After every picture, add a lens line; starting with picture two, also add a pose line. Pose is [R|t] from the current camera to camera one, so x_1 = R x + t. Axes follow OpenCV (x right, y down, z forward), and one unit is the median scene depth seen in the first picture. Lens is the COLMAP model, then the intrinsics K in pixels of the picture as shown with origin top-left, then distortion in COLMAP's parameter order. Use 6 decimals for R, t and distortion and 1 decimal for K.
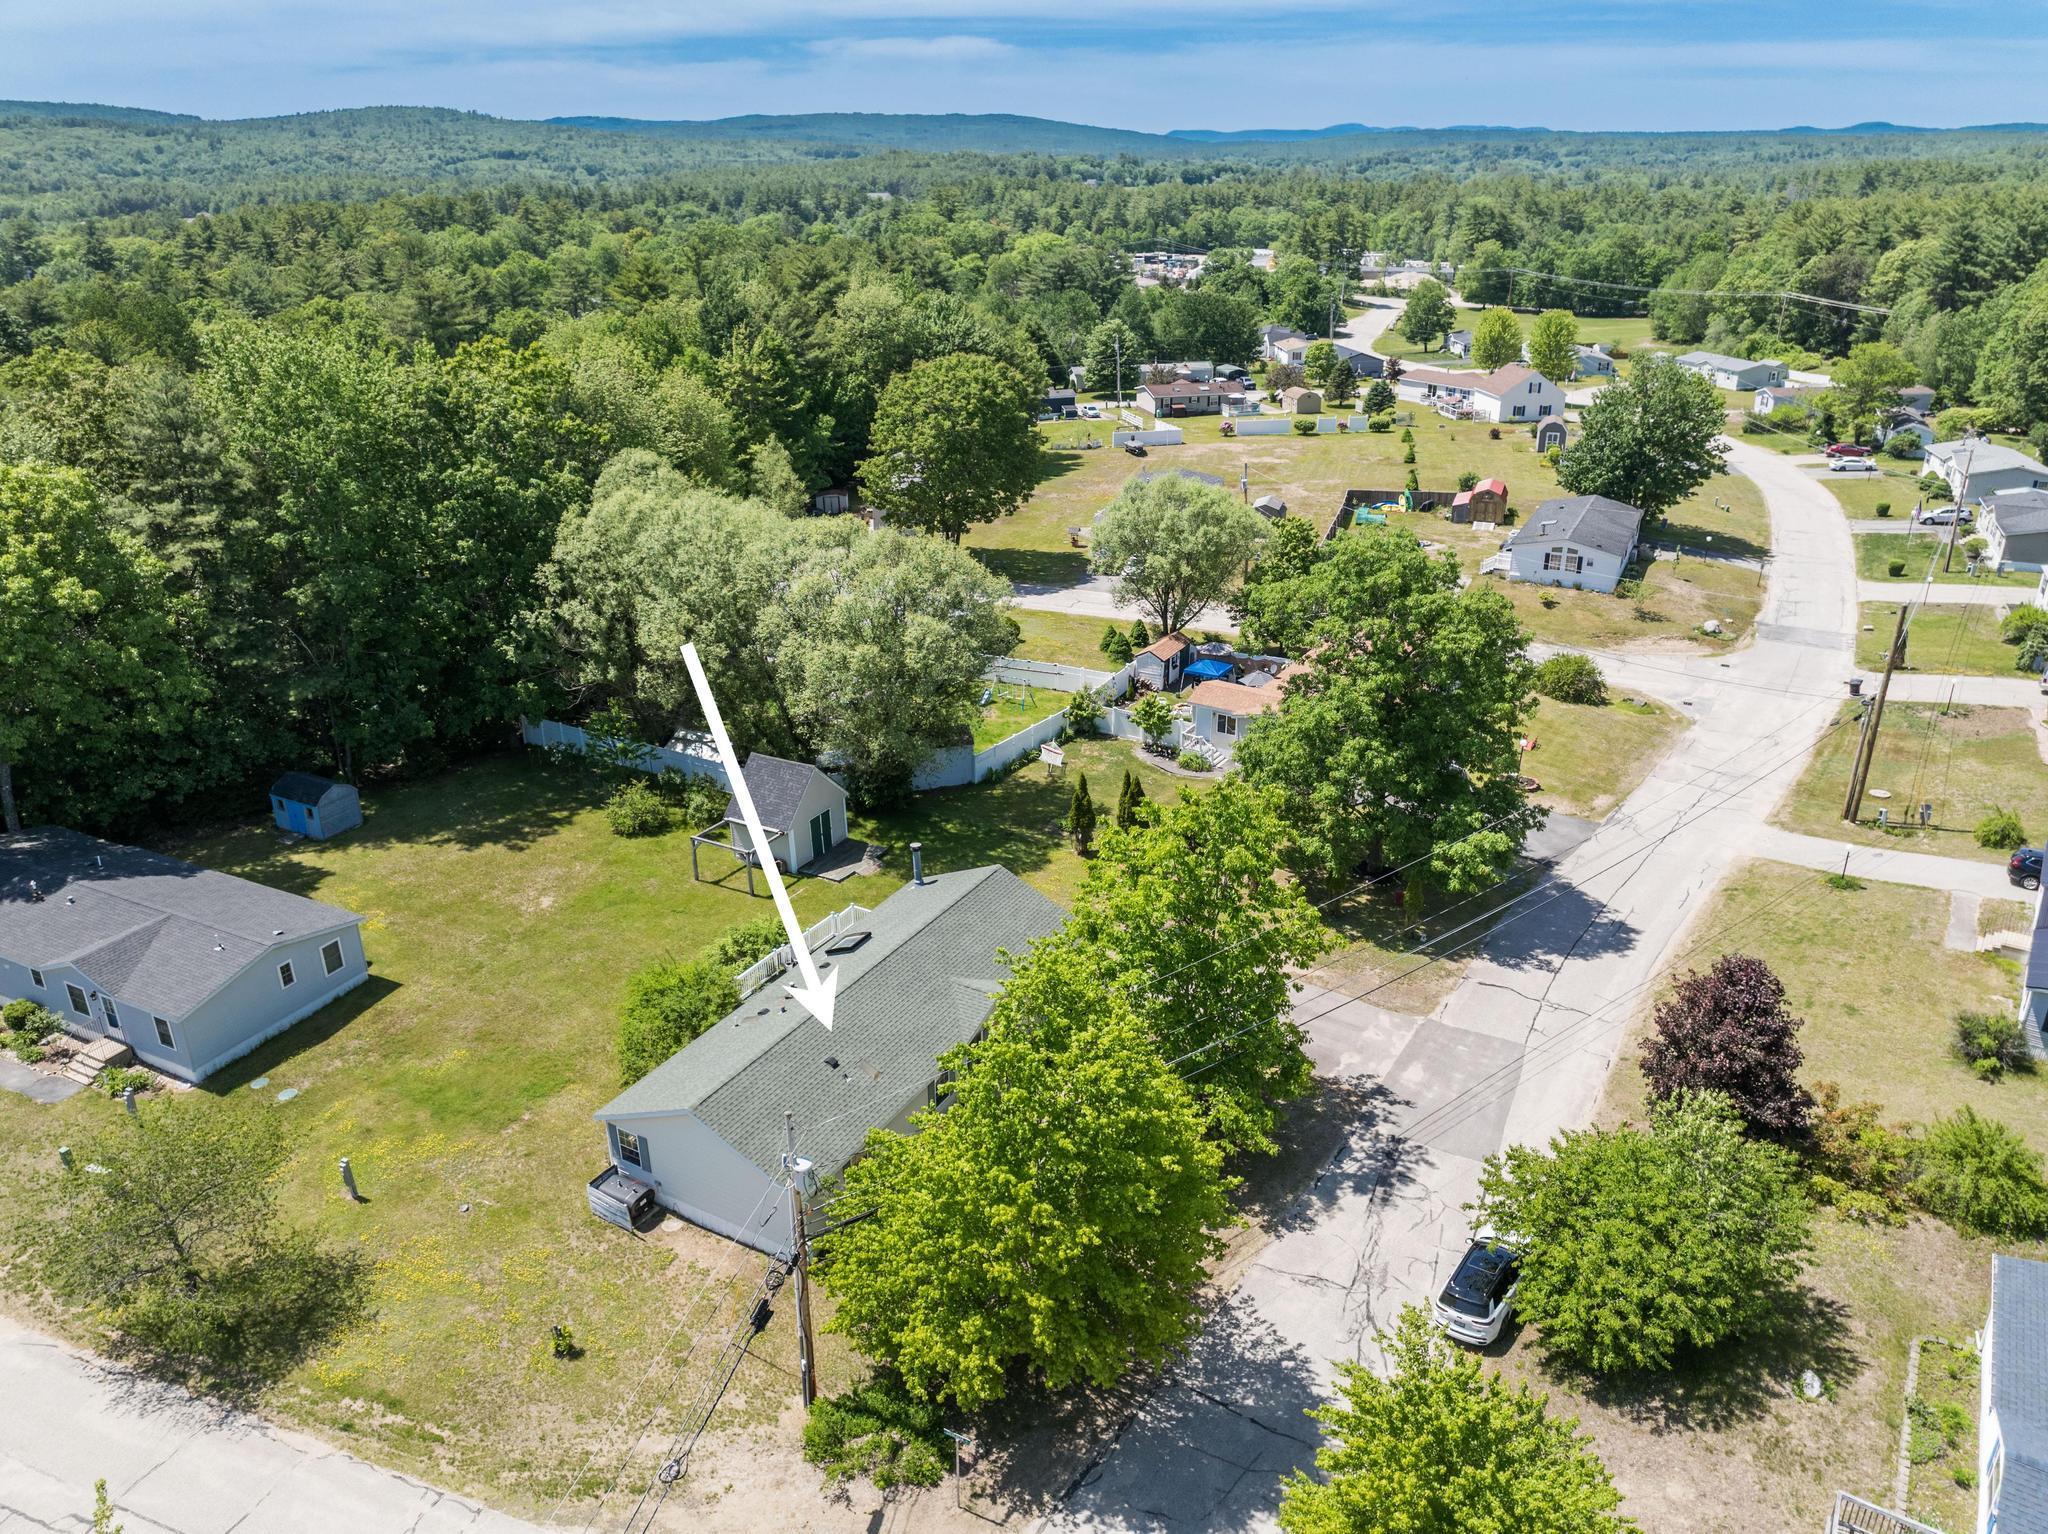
lens RADIAL K [[1420.4, 0, 1022.5], [0, 1420.4, 768.5], [0, 0, 1]] dist [-0.036908, 0.023645]
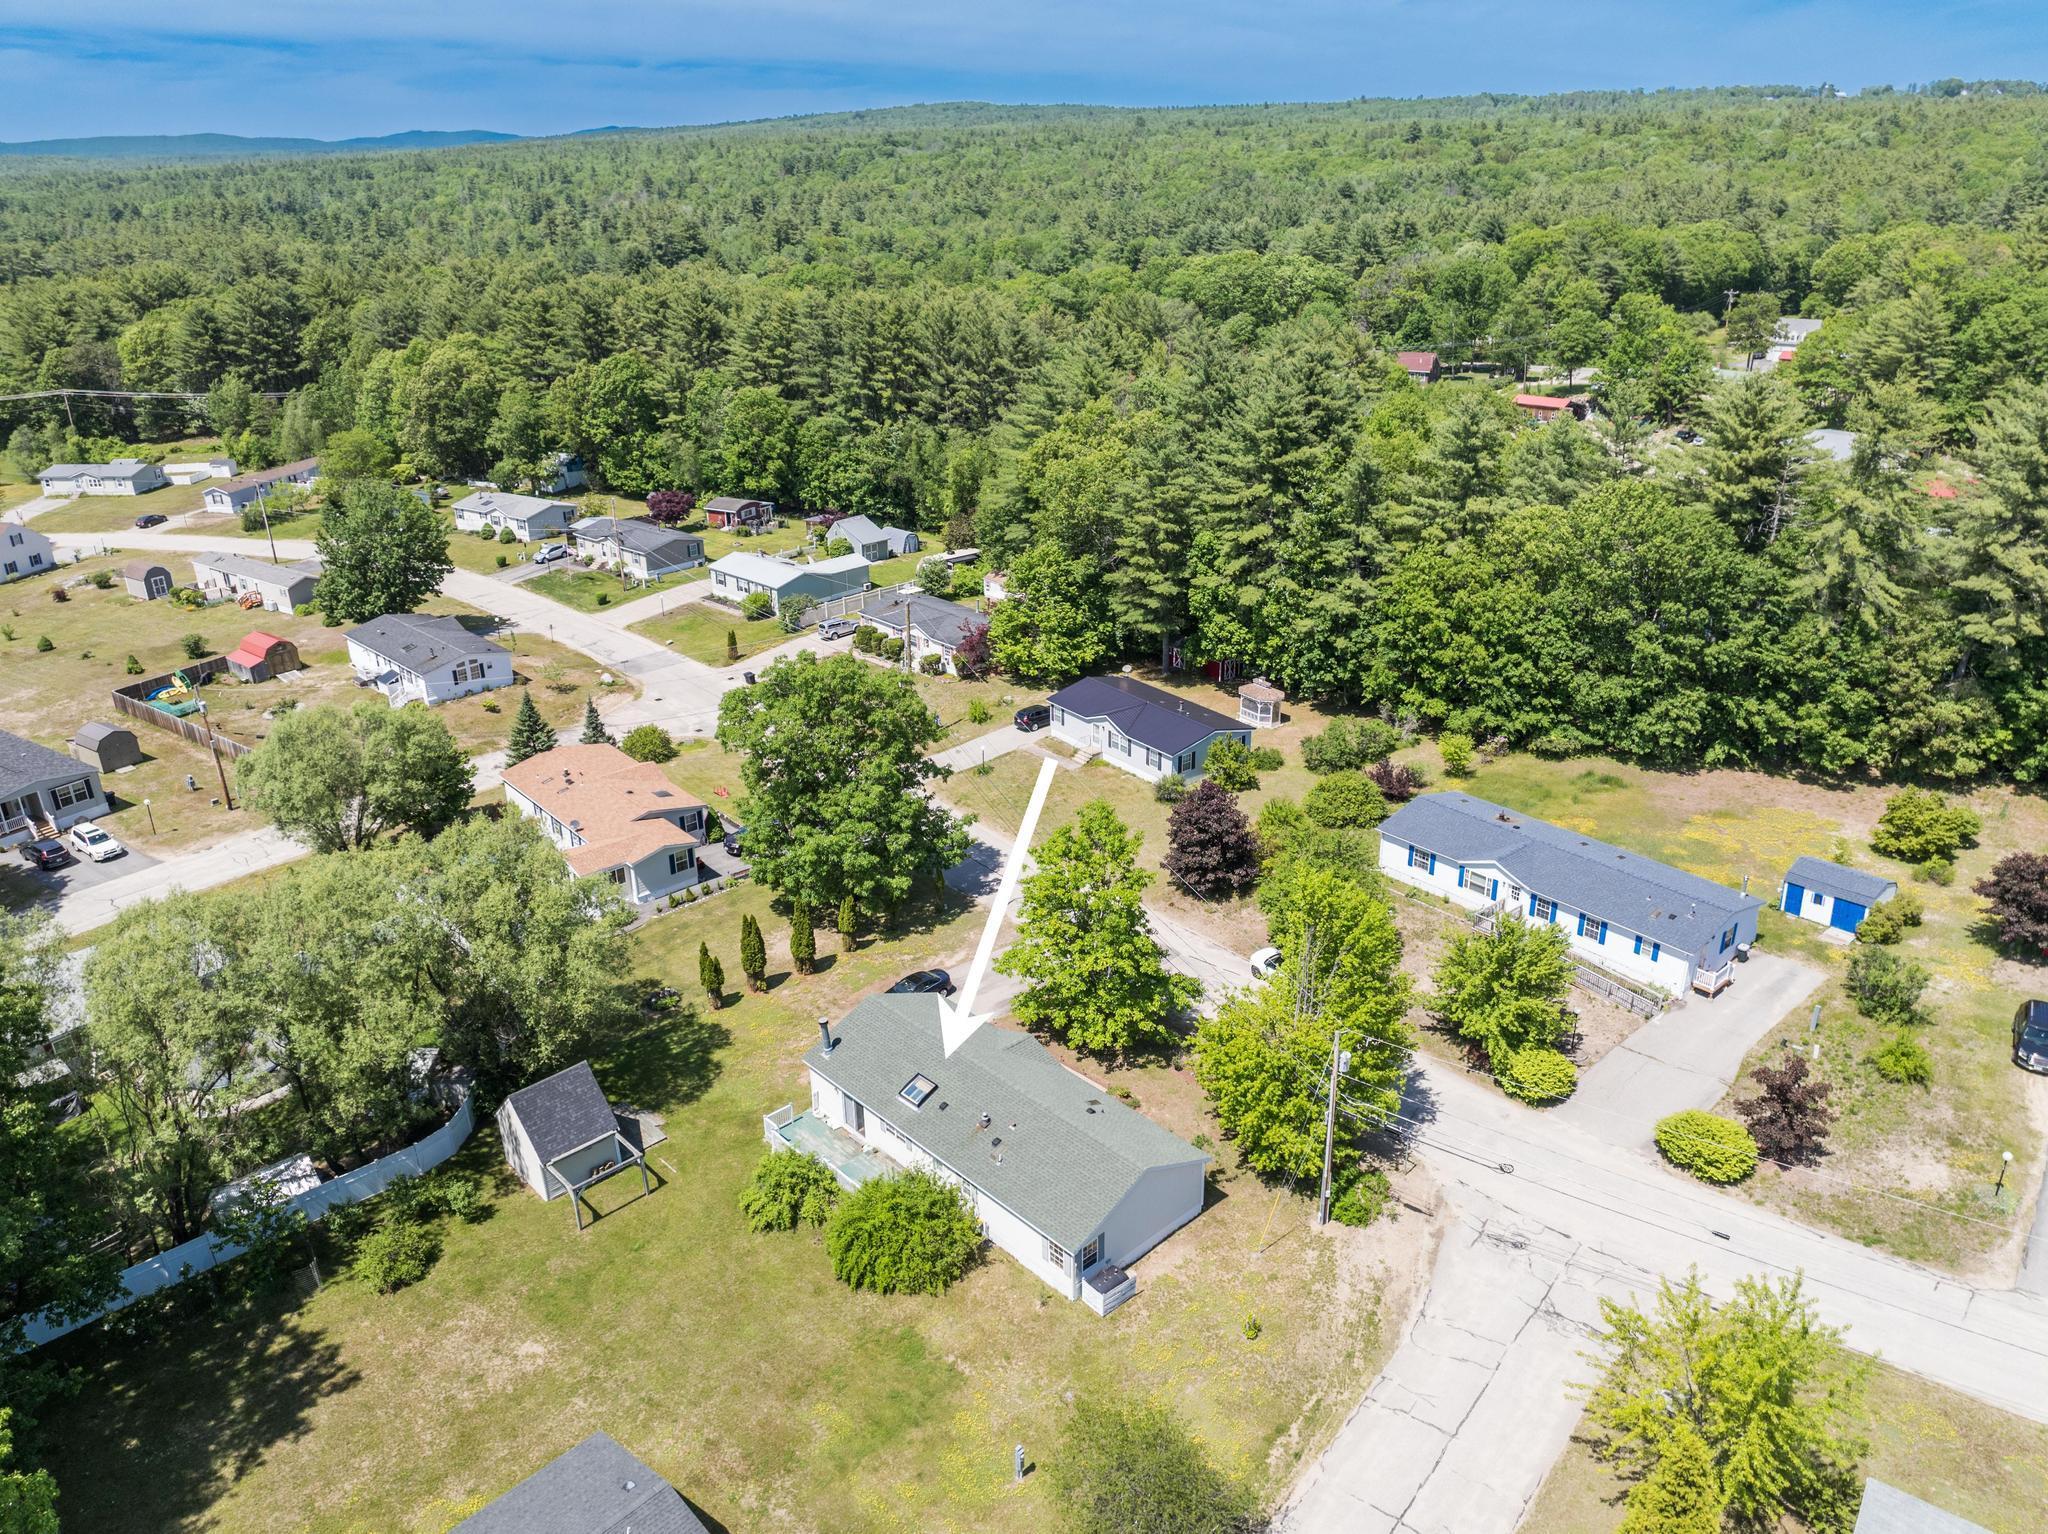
lens RADIAL K [[1420.4, 0, 1020.1], [0, 1420.4, 761.2], [0, 0, 1]] dist [-0.036908, 0.023645]
pose [[0.309353, -0.368888, 0.876483, -0.399297], [0.391857, 0.889254, 0.235958, -0.142762], [-0.866458, 0.270461, 0.419645, 0.131891]]
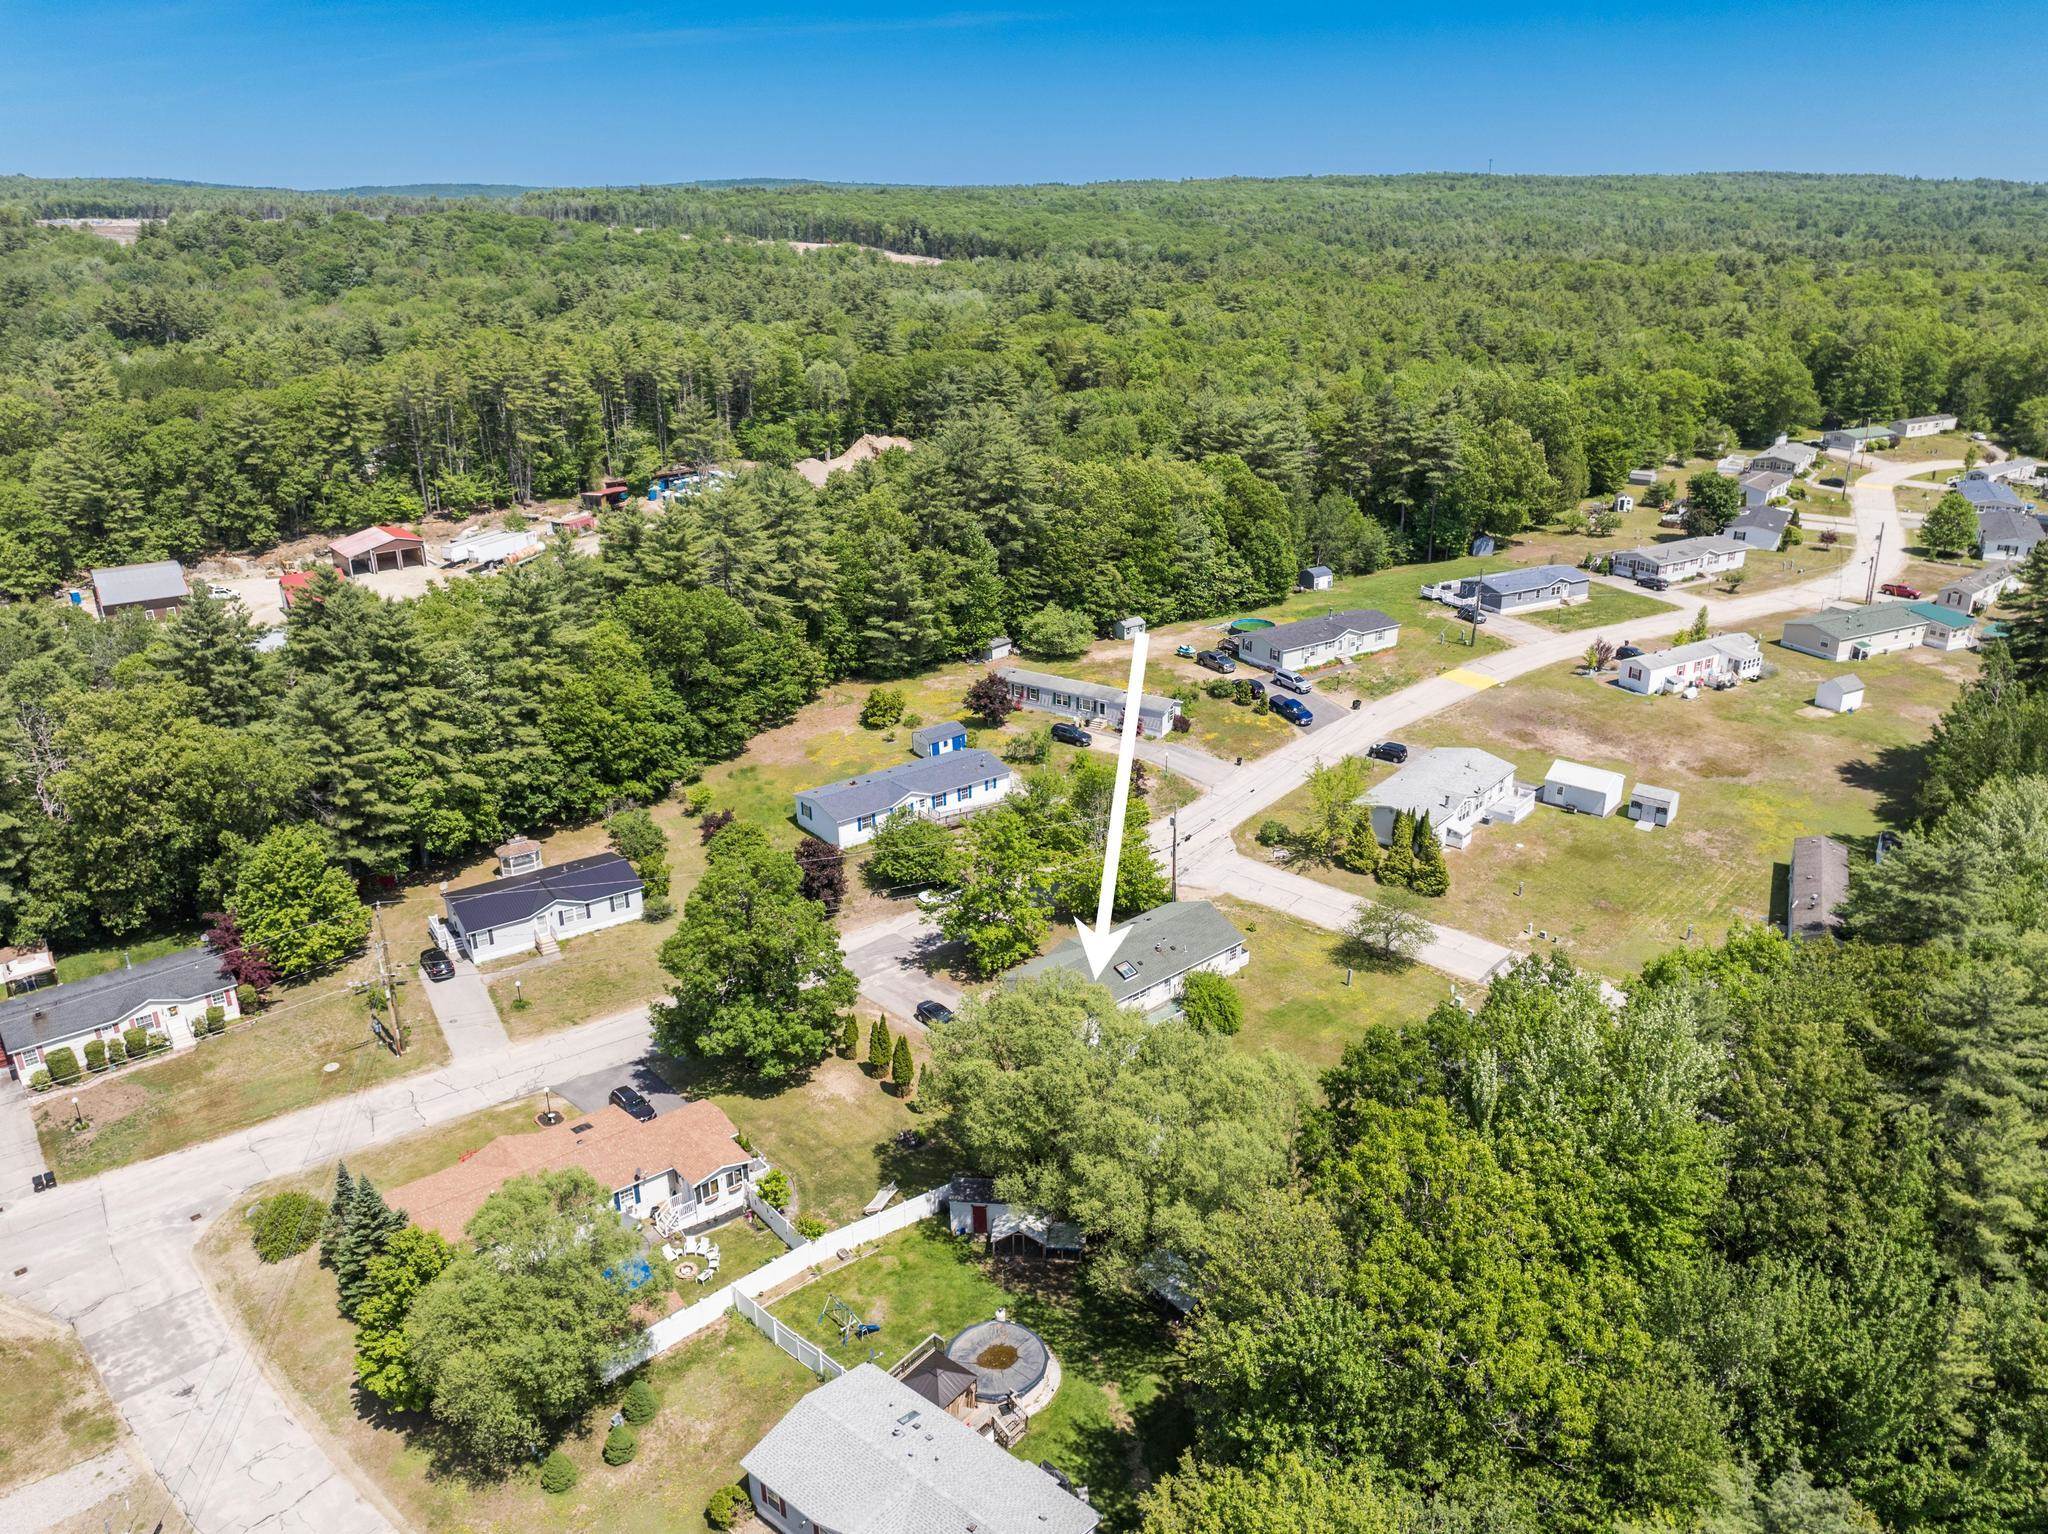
lens RADIAL K [[1420.4, 0, 1036.1], [0, 1420.4, 777.9], [0, 0, 1]] dist [-0.036908, 0.023645]
pose [[-0.941468, -0.113844, 0.317299, -0.233599], [0.146061, 0.710549, 0.688321, -0.546598], [-0.303817, 0.694377, -0.652331, 0.806076]]
